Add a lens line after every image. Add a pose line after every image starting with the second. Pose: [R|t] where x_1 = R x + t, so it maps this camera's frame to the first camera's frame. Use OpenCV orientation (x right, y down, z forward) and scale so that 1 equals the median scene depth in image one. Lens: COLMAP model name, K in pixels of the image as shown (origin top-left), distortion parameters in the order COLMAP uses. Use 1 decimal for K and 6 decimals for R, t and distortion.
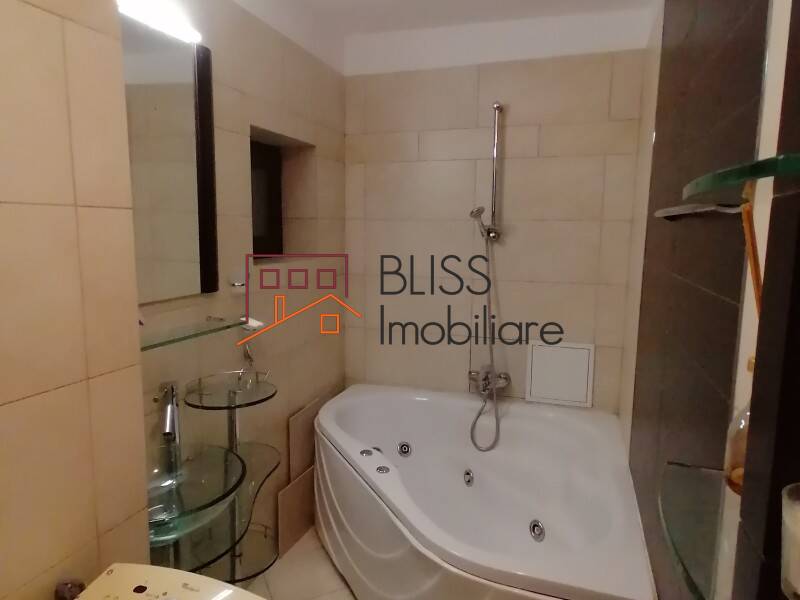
lens RADIAL K [[507.5, 0, 382.6], [0, 507.5, 290.6], [0, 0, 1]] dist [0.034581, -0.048242]
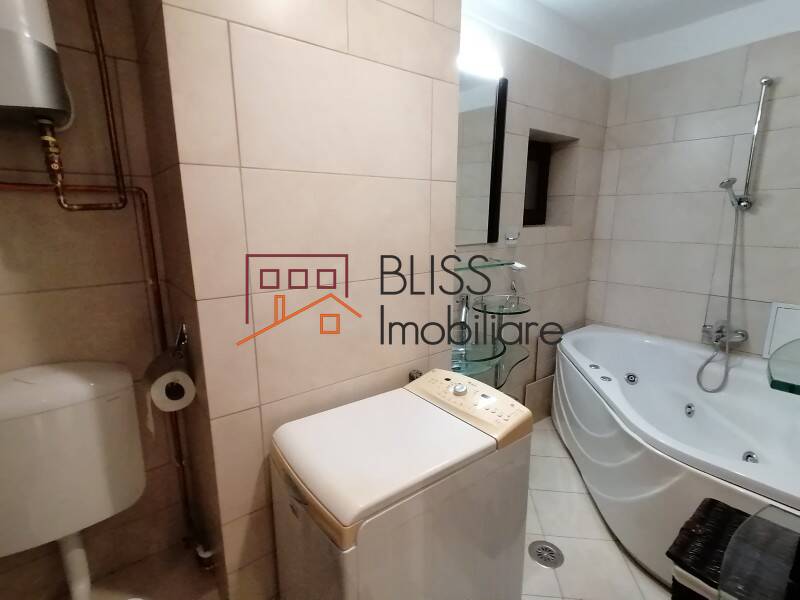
lens RADIAL K [[404.3, 0, 404.0], [0, 404.3, 300.1], [0, 0, 1]] dist [0.019957, -0.000394]
pose [[0.859782, 0.097279, -0.501310, 0.049277], [-0.058294, 0.993967, 0.092901, 0.060649], [0.507323, -0.050652, 0.860266, -0.159491]]
